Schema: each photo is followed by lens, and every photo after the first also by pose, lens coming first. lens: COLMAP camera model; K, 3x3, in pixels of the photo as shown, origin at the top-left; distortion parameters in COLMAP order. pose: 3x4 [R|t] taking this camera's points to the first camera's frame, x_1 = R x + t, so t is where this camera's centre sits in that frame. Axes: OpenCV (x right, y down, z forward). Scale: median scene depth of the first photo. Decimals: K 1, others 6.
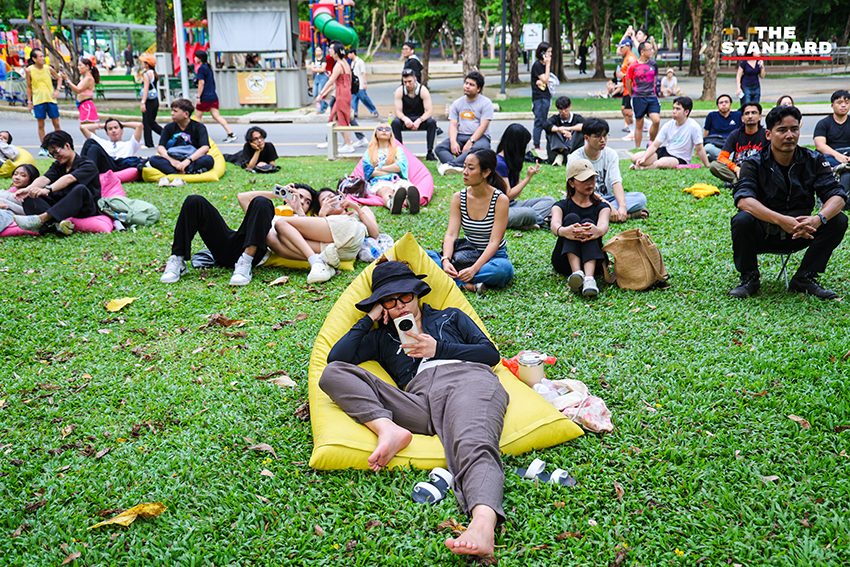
lens RADIAL K [[850.5, 0, 424.8], [0, 850.5, 283.1], [0, 0, 1]] dist [-0.001474, 0.000000]
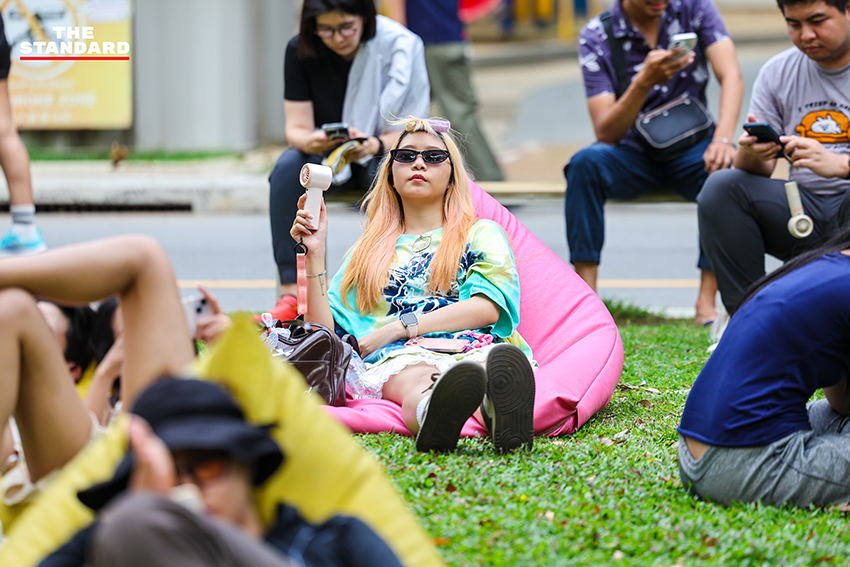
lens RADIAL K [[4279.1, 0, 425.0], [0, 4279.1, 283.5], [0, 0, 1]] dist [-0.171227, 0.000000]
pose [[0.994713, -0.015675, -0.101494, 0.094425], [-0.001677, 0.985671, -0.168670, 0.090266], [0.102683, 0.167949, 0.980433, -0.338262]]
